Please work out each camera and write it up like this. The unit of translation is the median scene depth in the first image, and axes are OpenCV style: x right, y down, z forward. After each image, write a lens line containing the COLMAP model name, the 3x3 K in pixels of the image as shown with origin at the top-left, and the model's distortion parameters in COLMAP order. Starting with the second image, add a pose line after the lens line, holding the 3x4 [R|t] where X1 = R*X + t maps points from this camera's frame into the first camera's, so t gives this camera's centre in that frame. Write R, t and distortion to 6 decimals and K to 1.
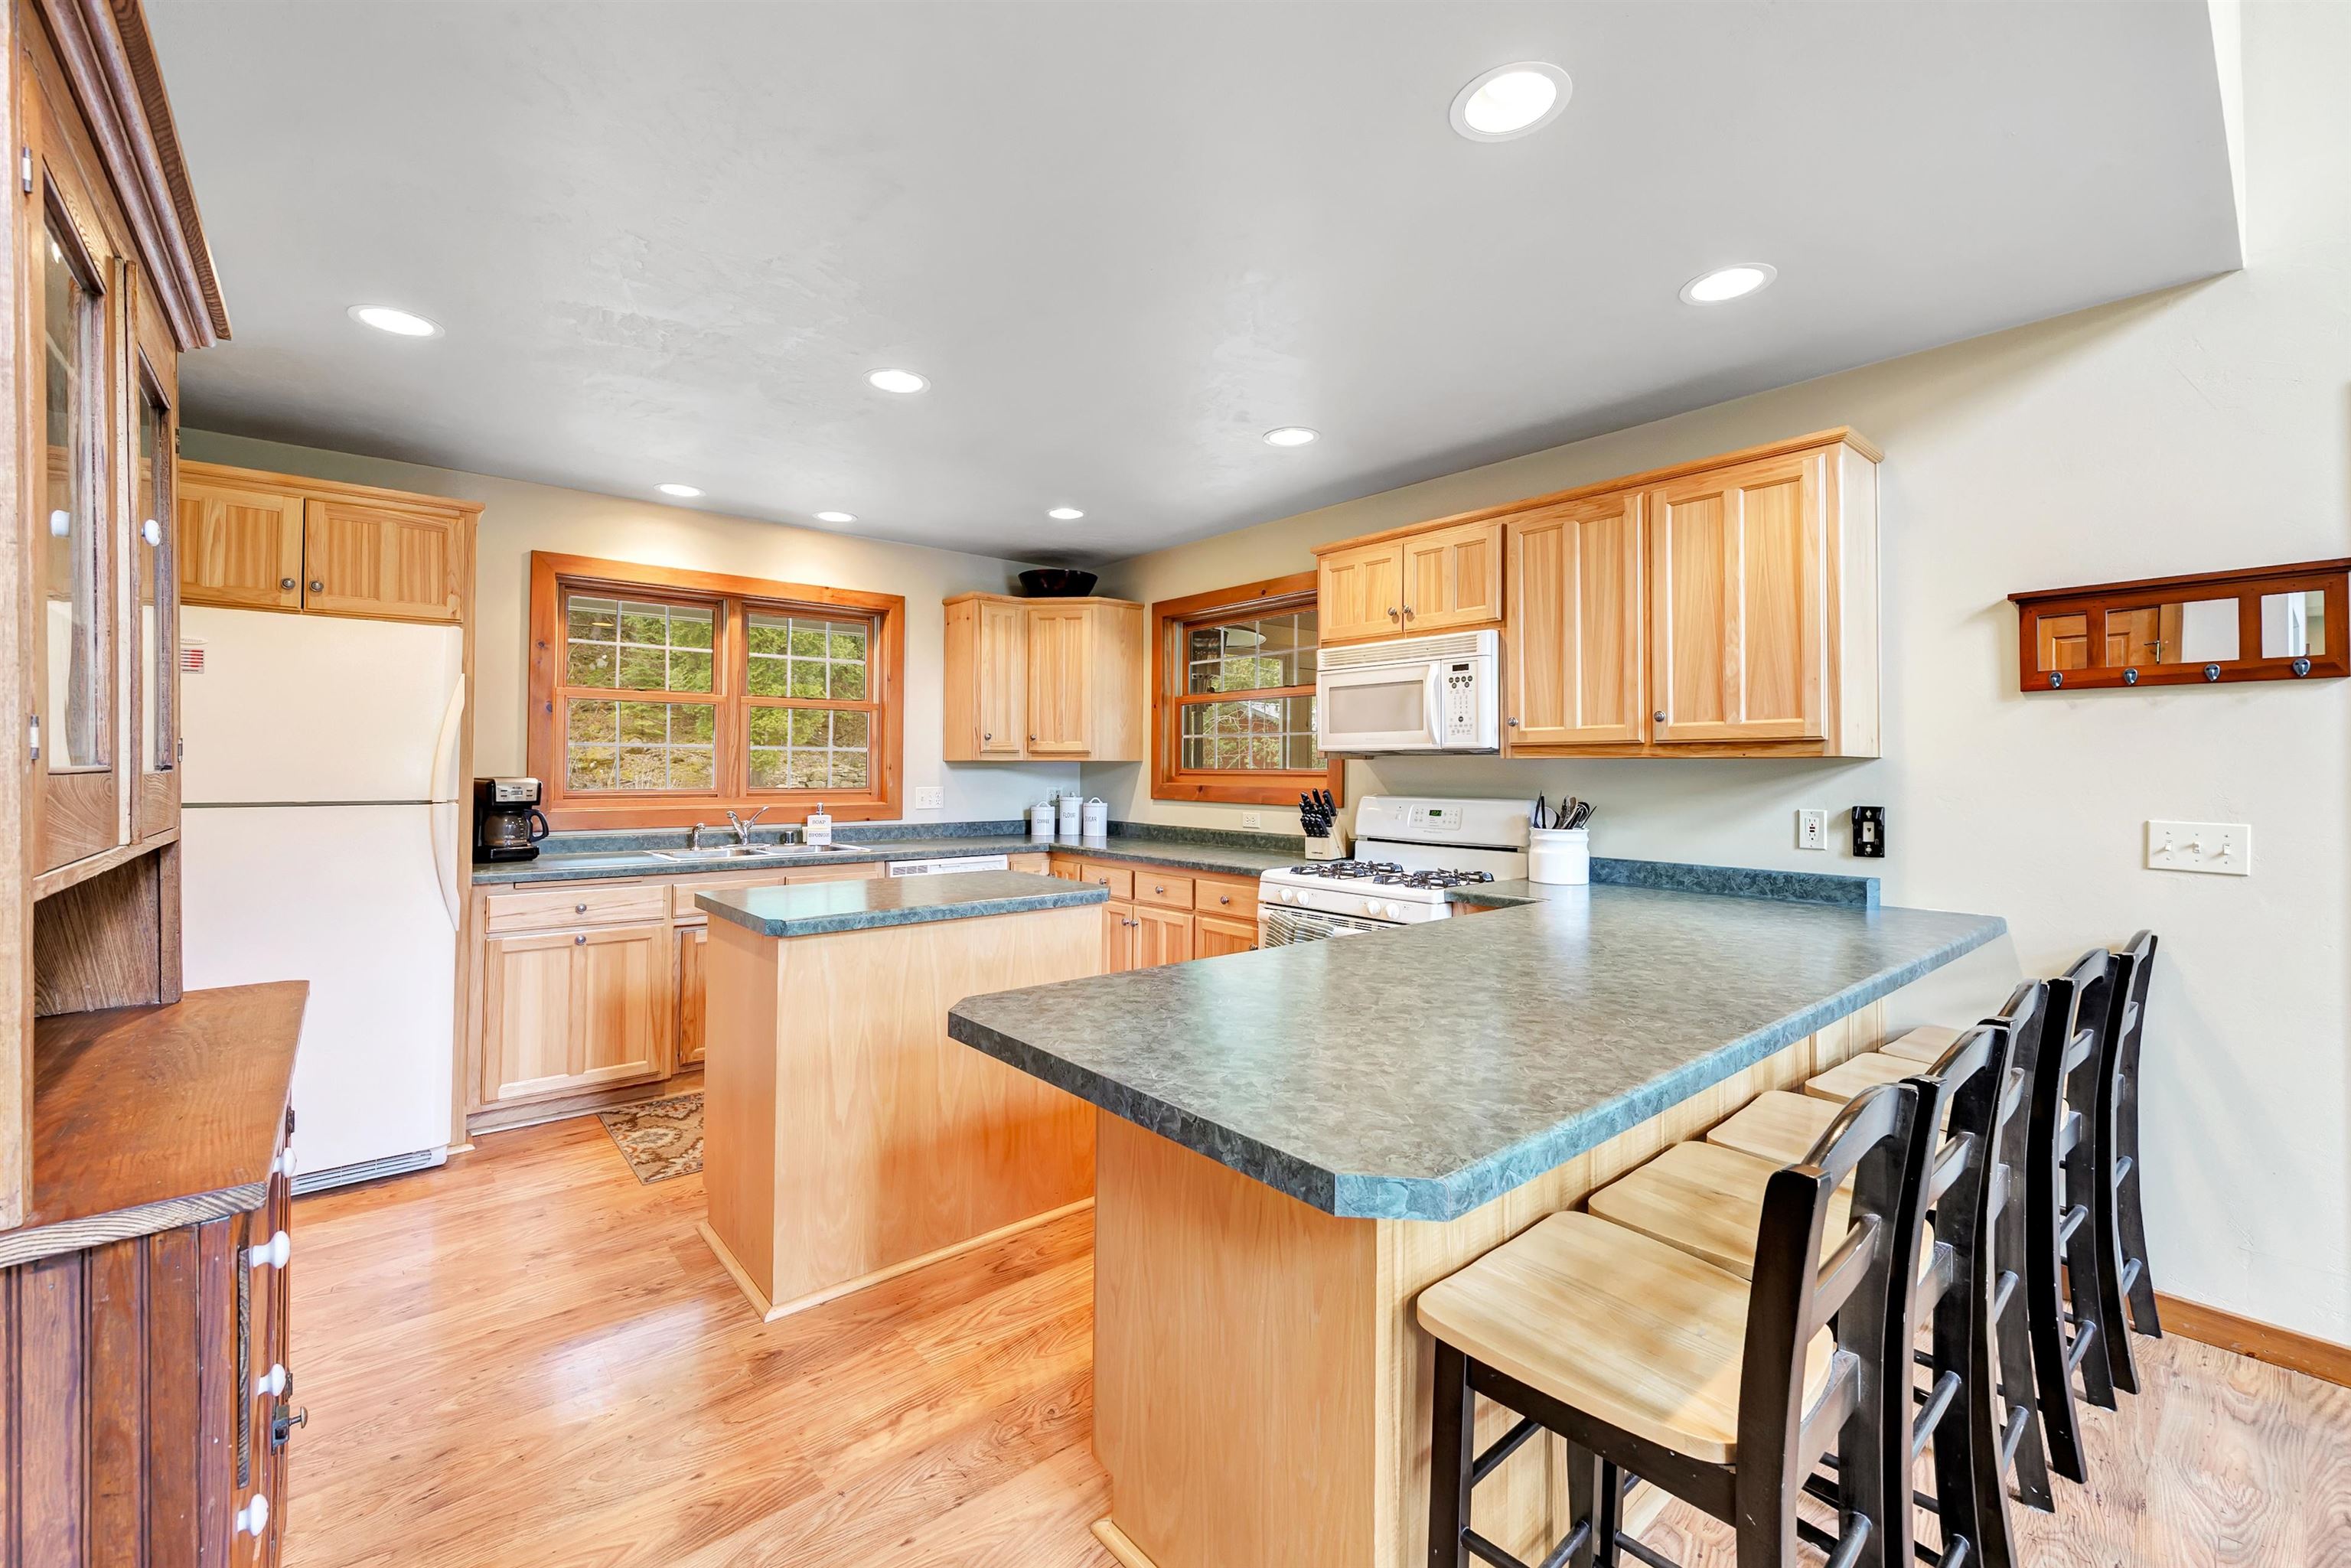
lens RADIAL K [[985.0, 0, 1172.5], [0, 985.0, 767.0], [0, 0, 1]] dist [-0.000039, 0.000099]
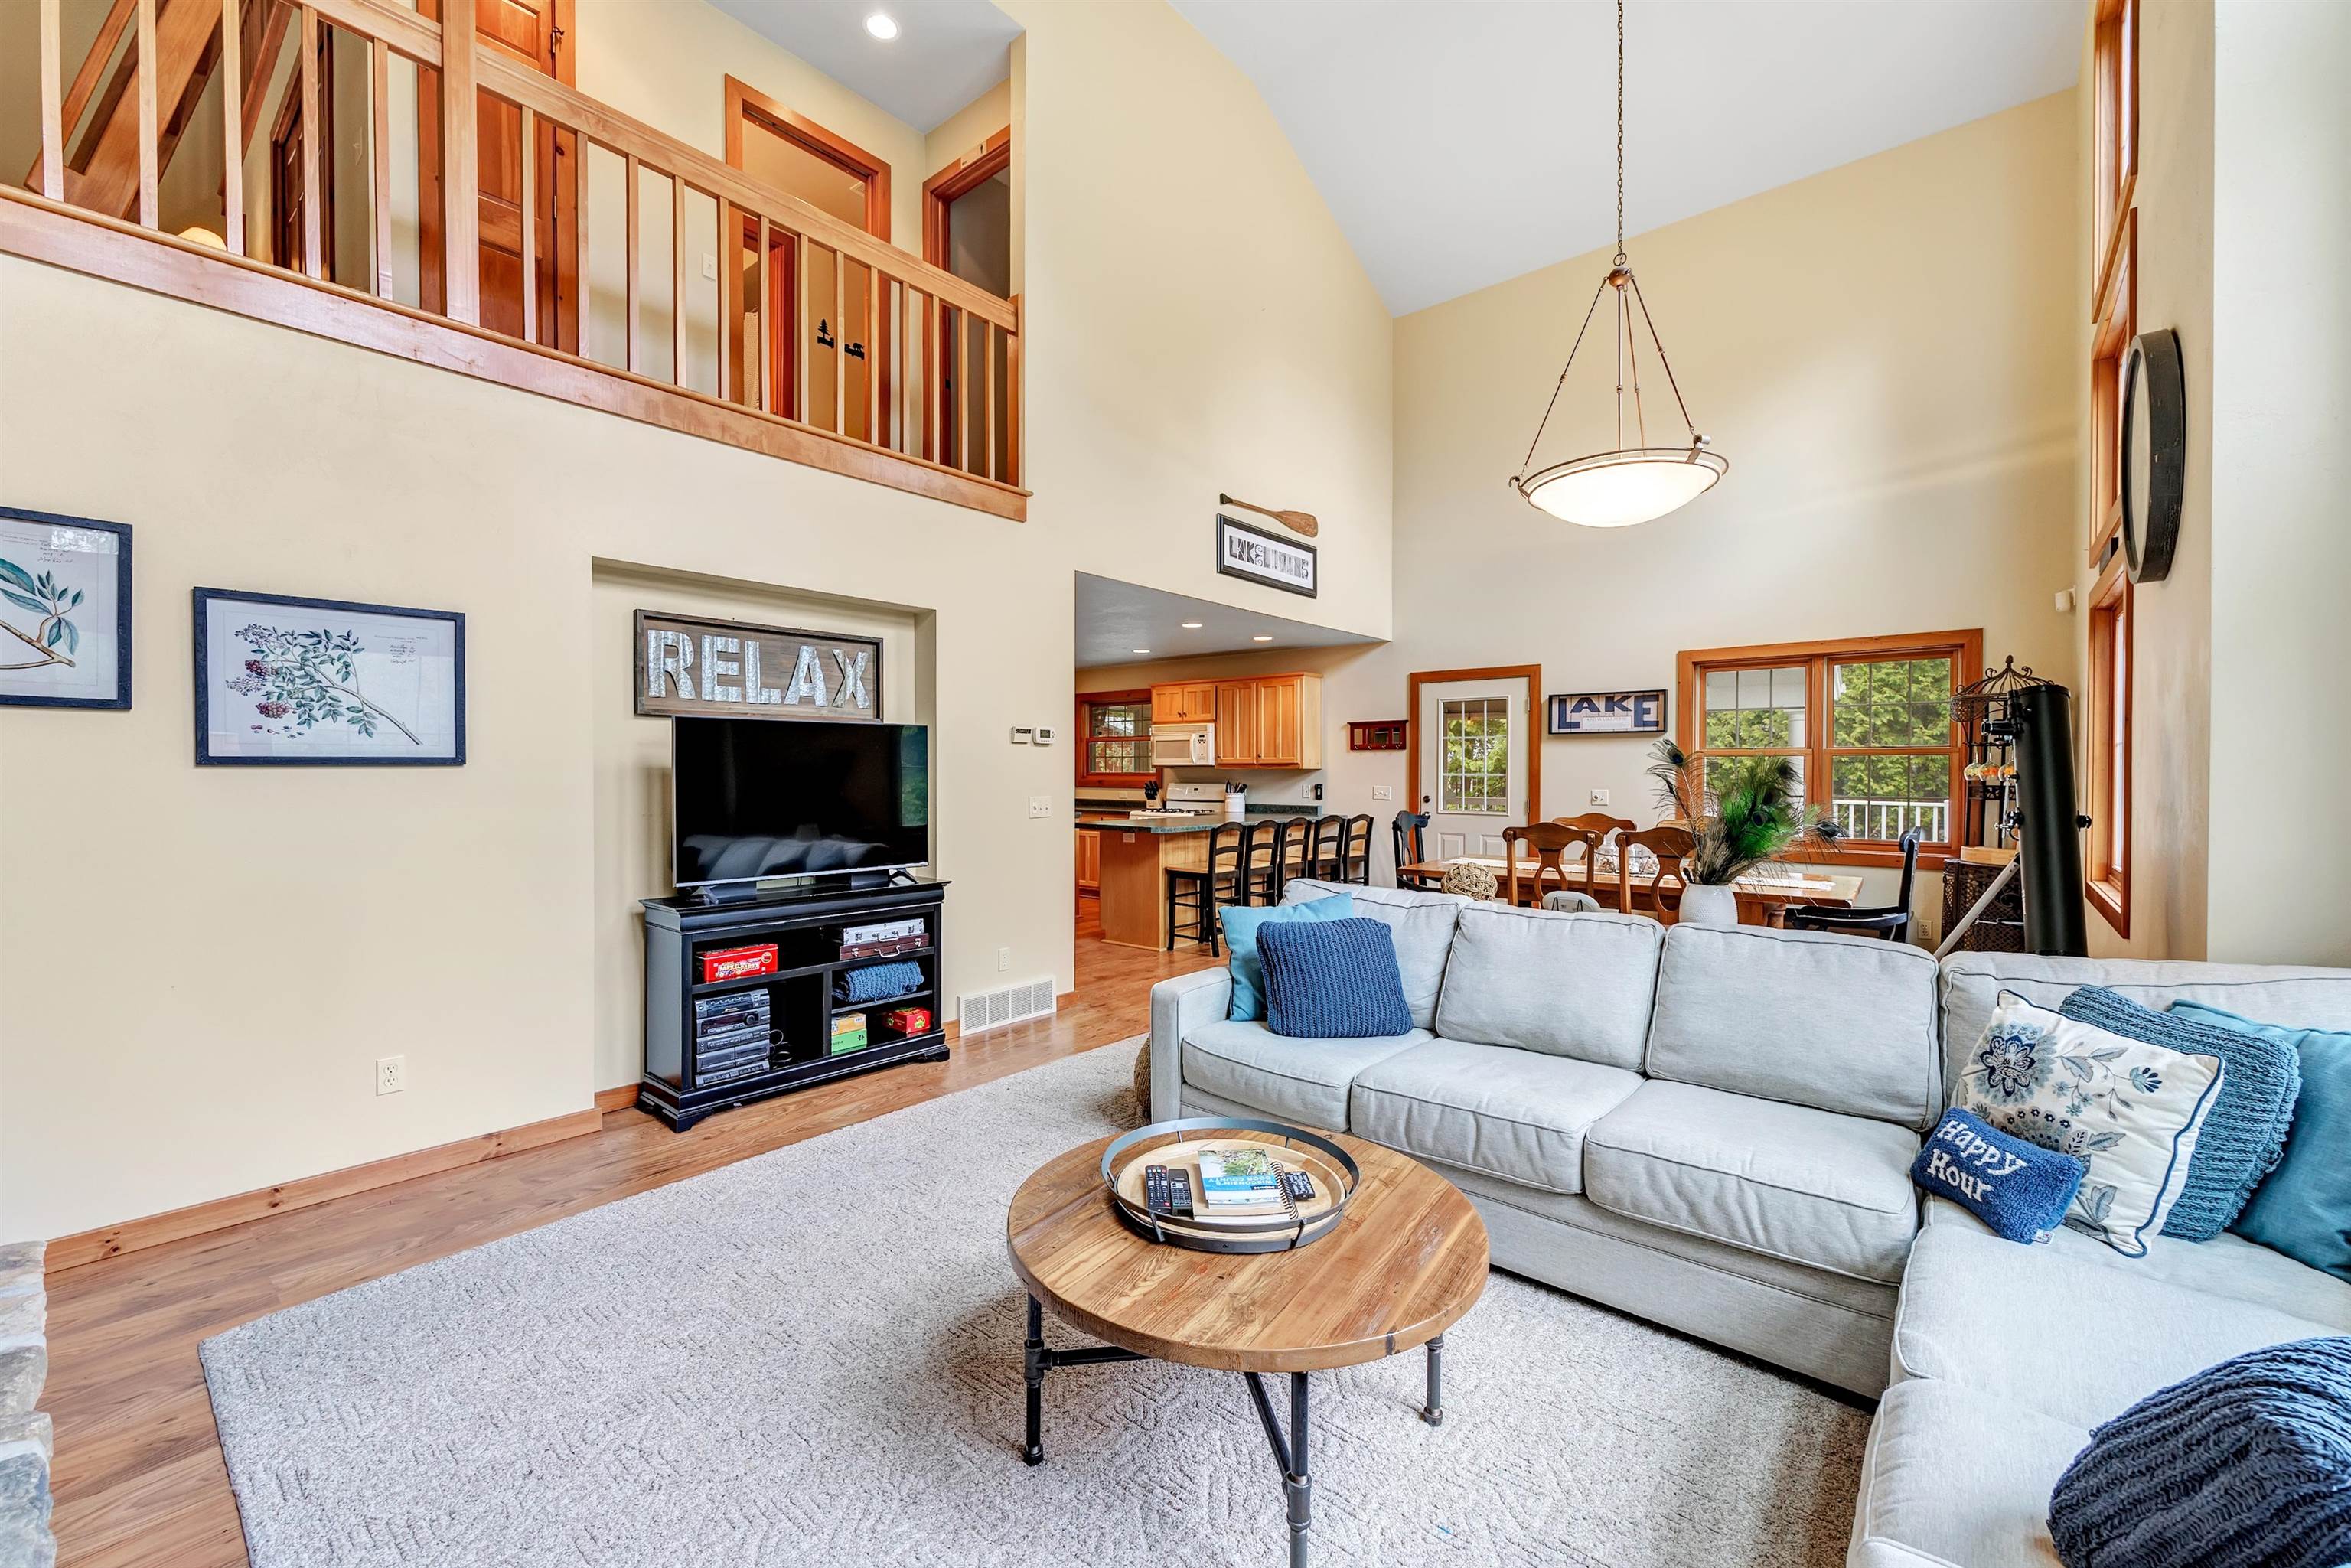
lens RADIAL K [[958.0, 0, 1155.2], [0, 958.0, 777.9], [0, 0, 1]] dist [0.000764, 0.000387]
pose [[0.990132, -0.002889, 0.140107, -0.219280], [0.001646, 0.999958, 0.008984, -0.007400], [-0.140127, -0.008664, 0.990096, -1.666150]]
